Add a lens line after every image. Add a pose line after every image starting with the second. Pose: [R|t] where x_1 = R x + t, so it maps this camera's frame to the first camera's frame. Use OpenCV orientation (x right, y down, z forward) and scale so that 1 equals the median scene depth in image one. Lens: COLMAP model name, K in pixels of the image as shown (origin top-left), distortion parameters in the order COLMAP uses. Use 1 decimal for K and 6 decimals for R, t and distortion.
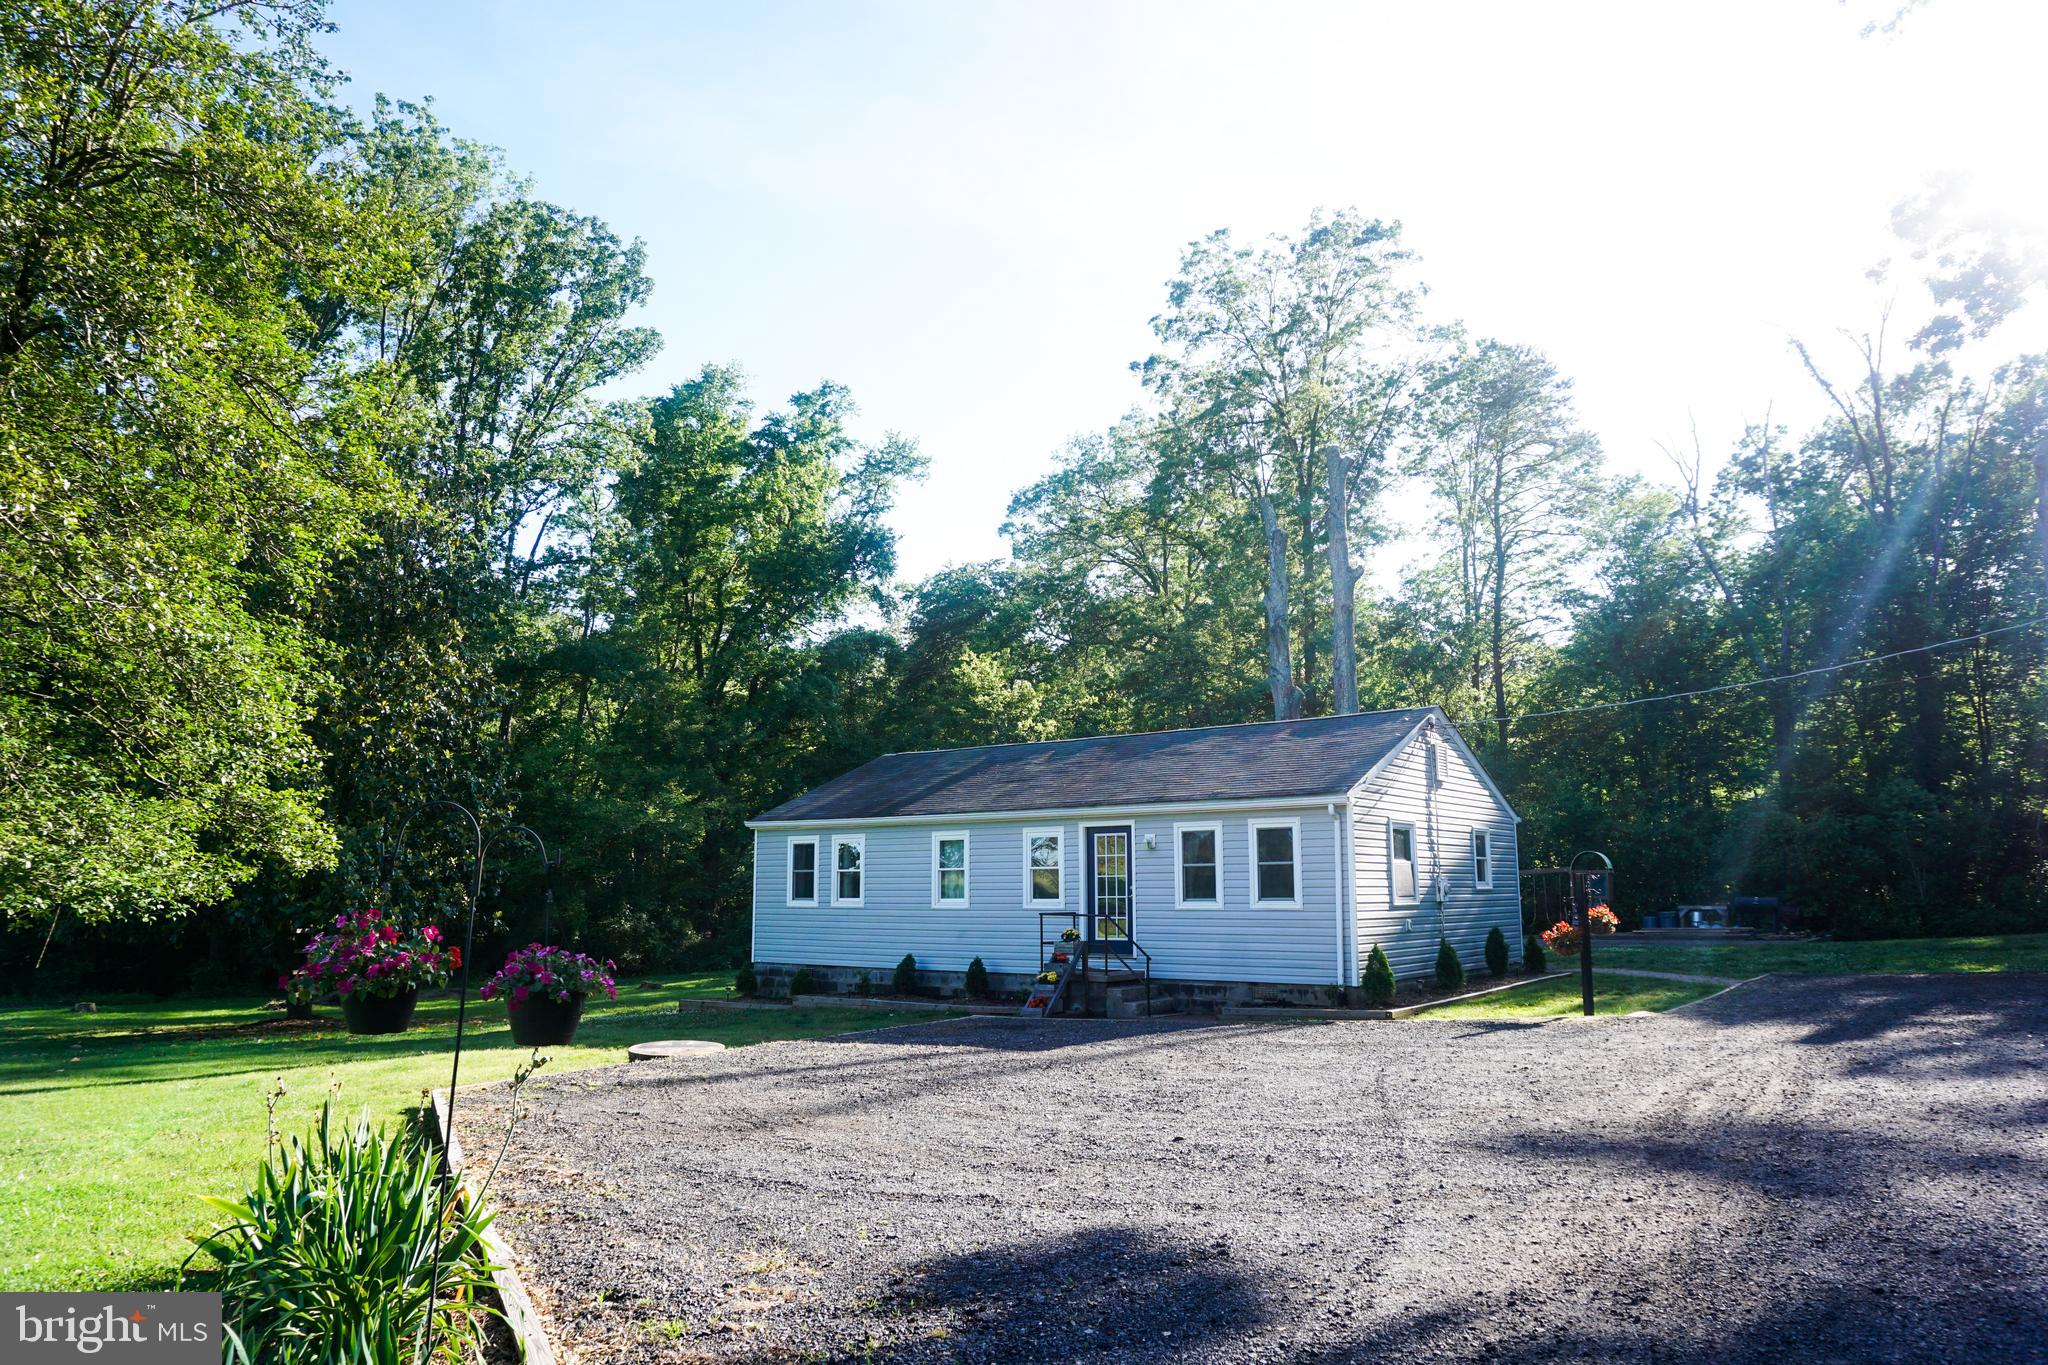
lens RADIAL K [[1378.2, 0, 1010.0], [0, 1378.2, 676.3], [0, 0, 1]] dist [-0.052634, 0.034817]
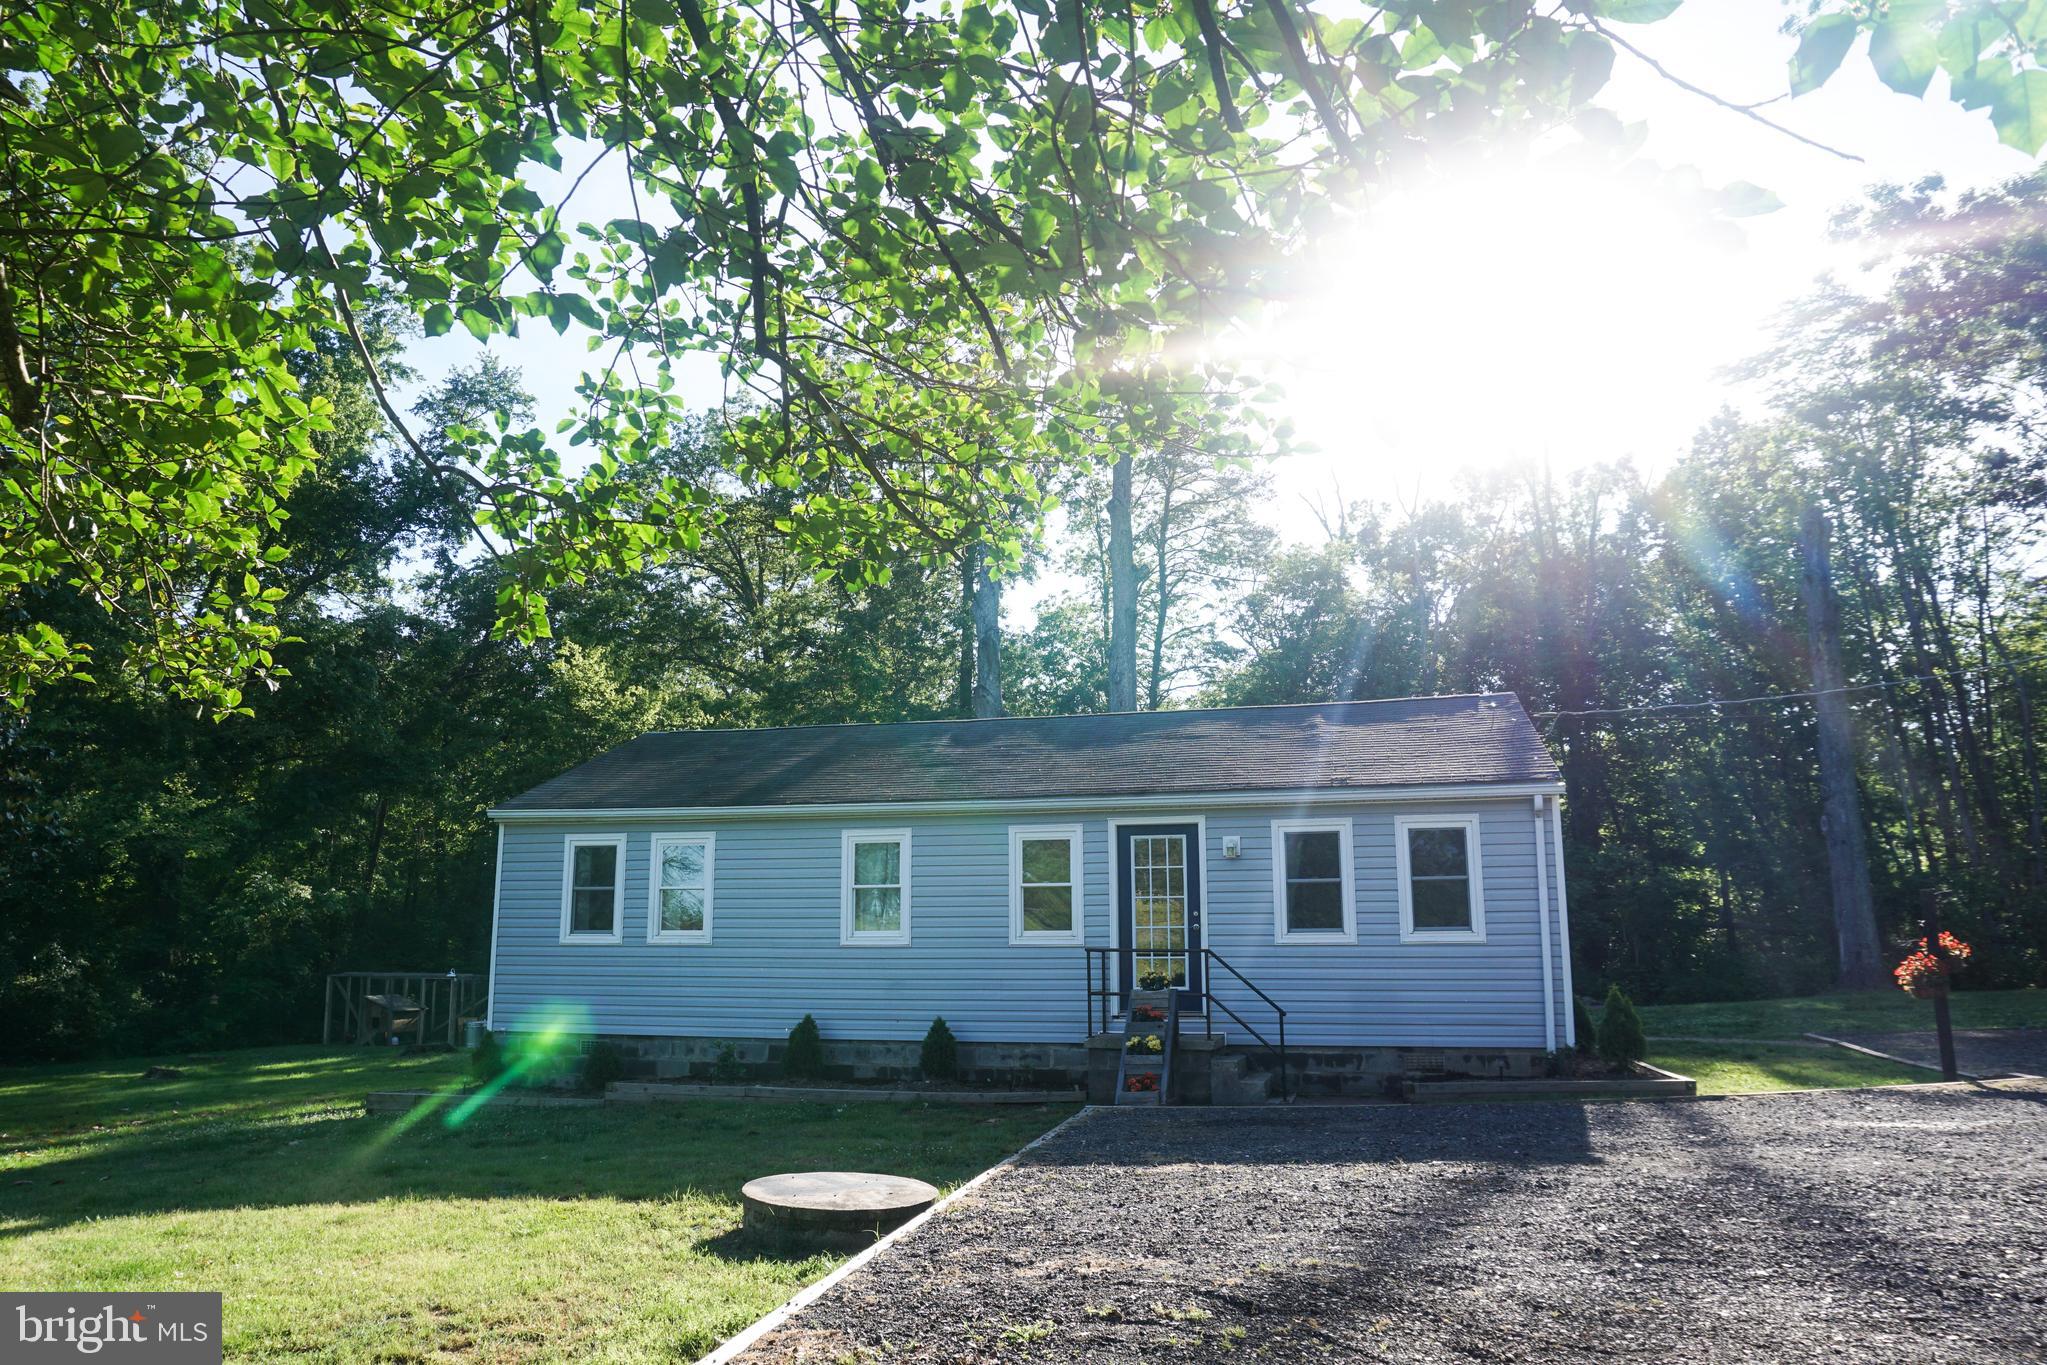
lens RADIAL K [[1444.6, 0, 974.0], [0, 1444.6, 700.3], [0, 0, 1]] dist [-0.039415, 0.003045]
pose [[0.925711, 0.078612, 0.369972, -0.118166], [-0.066993, 0.996775, -0.044171, 0.034982], [-0.372251, 0.016104, 0.927992, 0.149298]]
